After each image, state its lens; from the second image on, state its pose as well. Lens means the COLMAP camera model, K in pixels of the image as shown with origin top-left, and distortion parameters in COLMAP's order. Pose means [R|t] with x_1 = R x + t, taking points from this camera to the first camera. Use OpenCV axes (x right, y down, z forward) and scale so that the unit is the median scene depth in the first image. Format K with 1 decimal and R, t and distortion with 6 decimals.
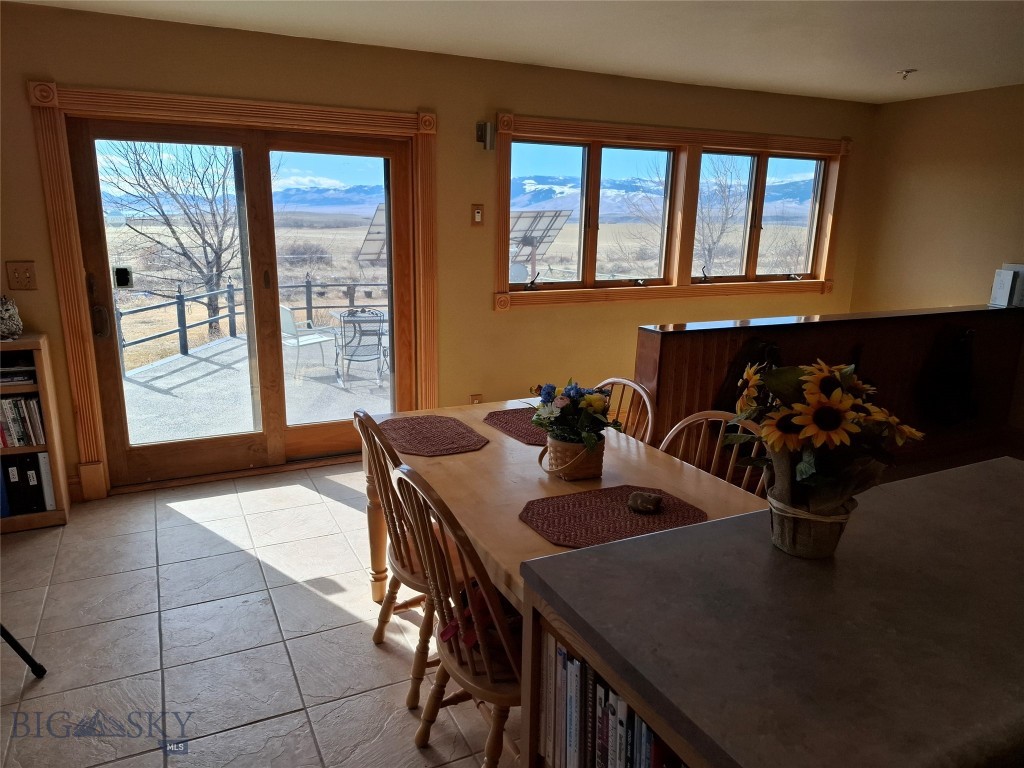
lens RADIAL K [[716.5, 0, 503.4], [0, 716.5, 399.2], [0, 0, 1]] dist [0.101086, -0.129498]
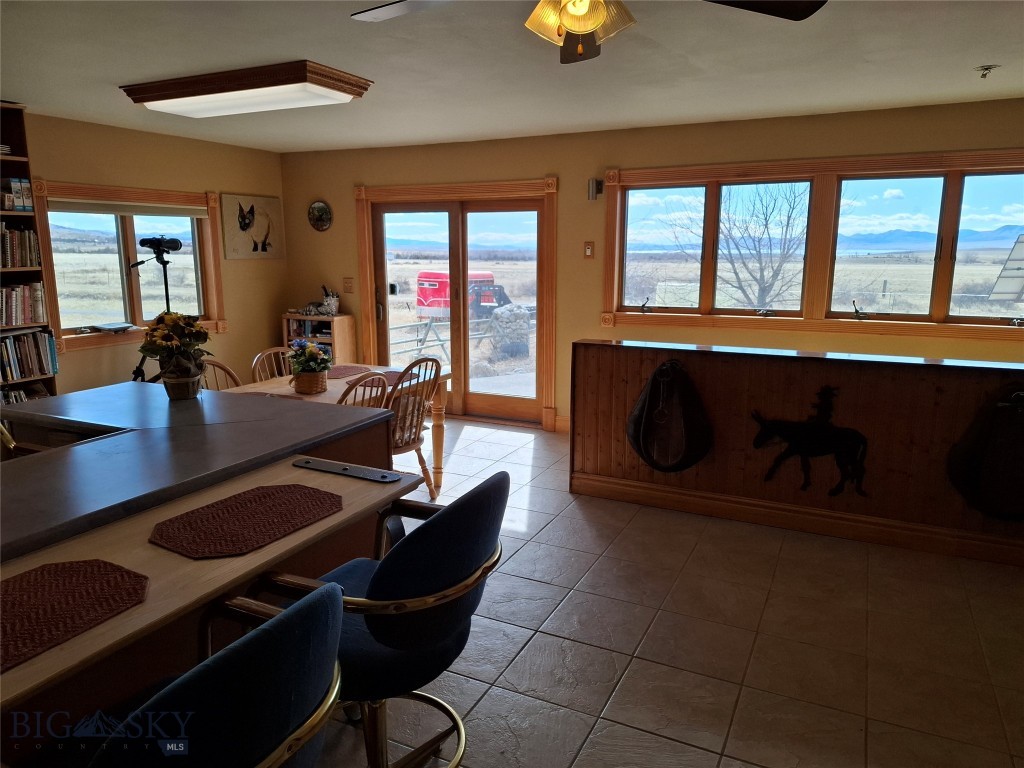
lens RADIAL K [[716.5, 0, 503.4], [0, 716.5, 399.2], [0, 0, 1]] dist [0.101086, -0.129498]
pose [[0.605882, 0.146568, -0.781937, 0.907026], [-0.185421, 0.981830, 0.040364, -0.019955], [0.773645, 0.120532, 0.622050, 0.124023]]
